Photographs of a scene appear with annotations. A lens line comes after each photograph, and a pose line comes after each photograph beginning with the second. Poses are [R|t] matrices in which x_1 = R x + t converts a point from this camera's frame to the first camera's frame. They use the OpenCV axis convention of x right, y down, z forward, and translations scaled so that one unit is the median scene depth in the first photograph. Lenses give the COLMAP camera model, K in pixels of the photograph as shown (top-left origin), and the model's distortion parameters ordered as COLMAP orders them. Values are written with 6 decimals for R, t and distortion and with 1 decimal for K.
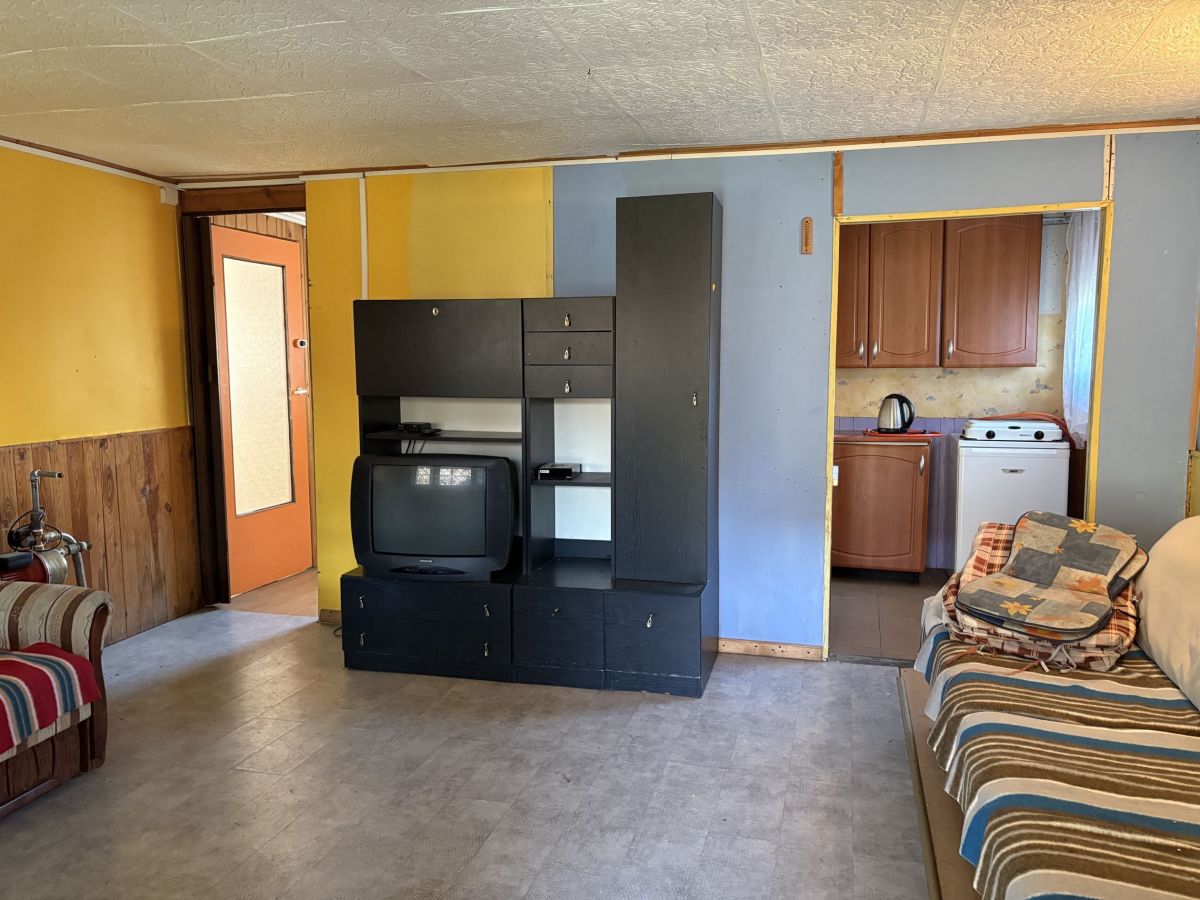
lens RADIAL K [[907.7, 0, 598.0], [0, 907.7, 441.3], [0, 0, 1]] dist [0.035345, -0.007240]
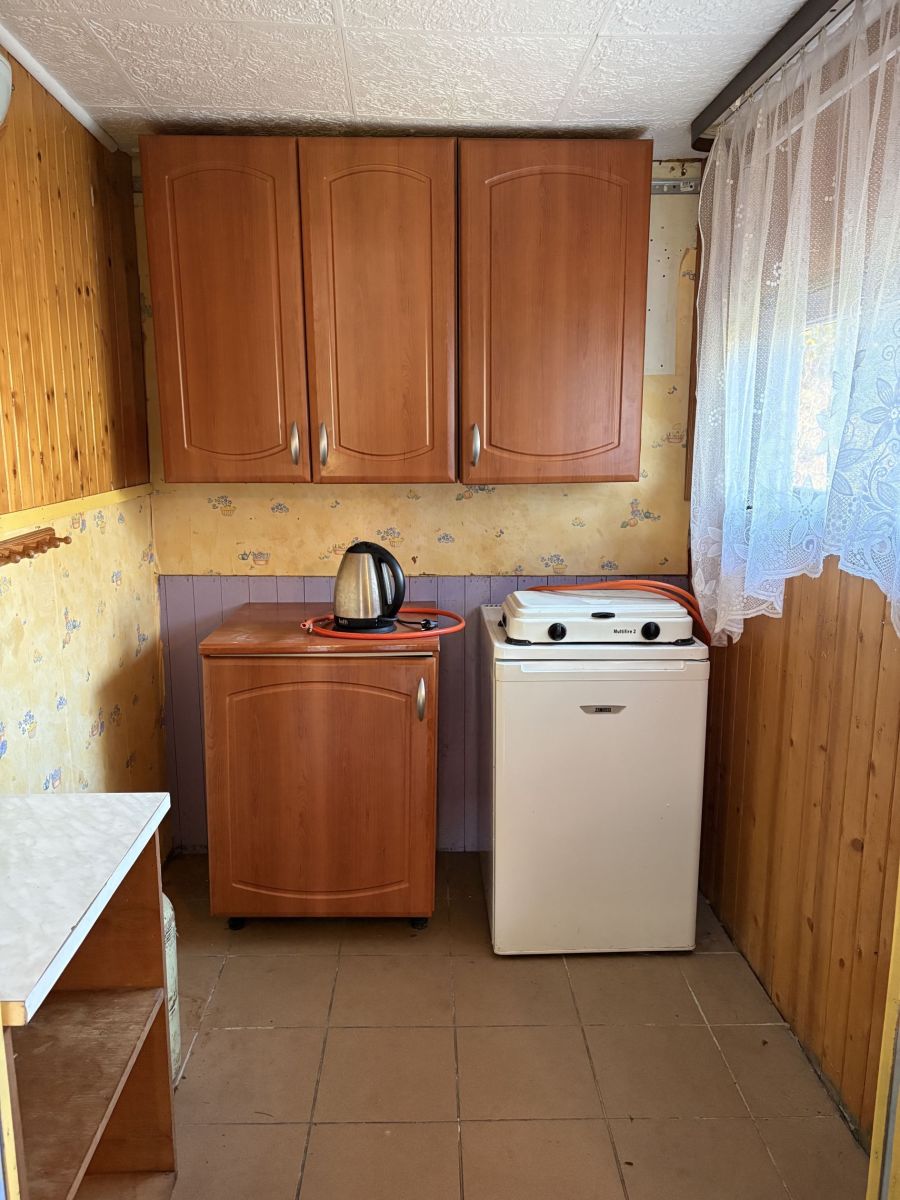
lens RADIAL K [[907.7, 0, 446.0], [0, 907.7, 603.6], [0, 0, 1]] dist [0.035345, -0.007240]
pose [[0.953179, -0.049793, 0.298280, 0.227195], [0.020995, 0.994867, 0.098984, -0.065891], [-0.301678, -0.088087, 0.949332, 0.551951]]
